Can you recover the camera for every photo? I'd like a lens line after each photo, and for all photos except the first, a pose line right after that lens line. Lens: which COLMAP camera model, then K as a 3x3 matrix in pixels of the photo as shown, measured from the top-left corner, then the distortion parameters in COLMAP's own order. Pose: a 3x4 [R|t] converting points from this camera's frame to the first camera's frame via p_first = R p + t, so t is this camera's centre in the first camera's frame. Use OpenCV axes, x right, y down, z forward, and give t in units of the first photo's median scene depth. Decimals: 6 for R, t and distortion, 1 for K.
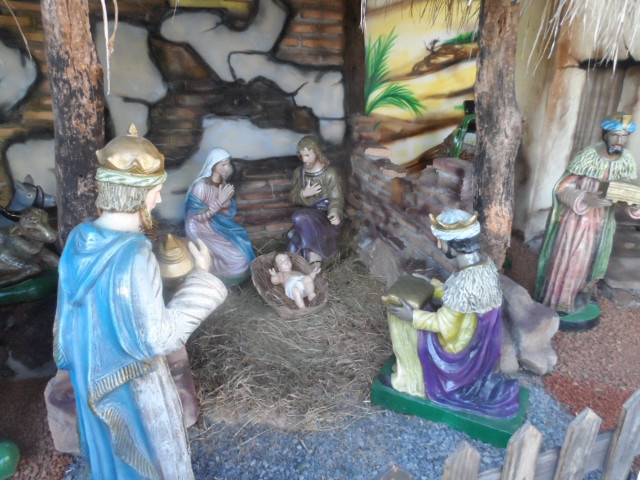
lens RADIAL K [[498.9, 0, 319.0], [0, 498.9, 240.1], [0, 0, 1]] dist [-0.005962, 0.002184]
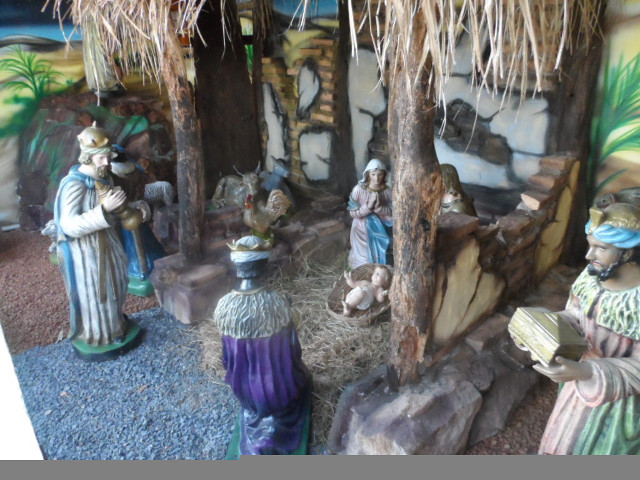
lens RADIAL K [[498.9, 0, 319.5], [0, 498.9, 239.1], [0, 0, 1]] dist [-0.005962, 0.002184]
pose [[0.402841, 0.301016, -0.864354, 0.666772], [-0.308359, 0.933797, 0.181486, -0.156156], [0.861762, 0.193421, 0.468993, 0.340915]]
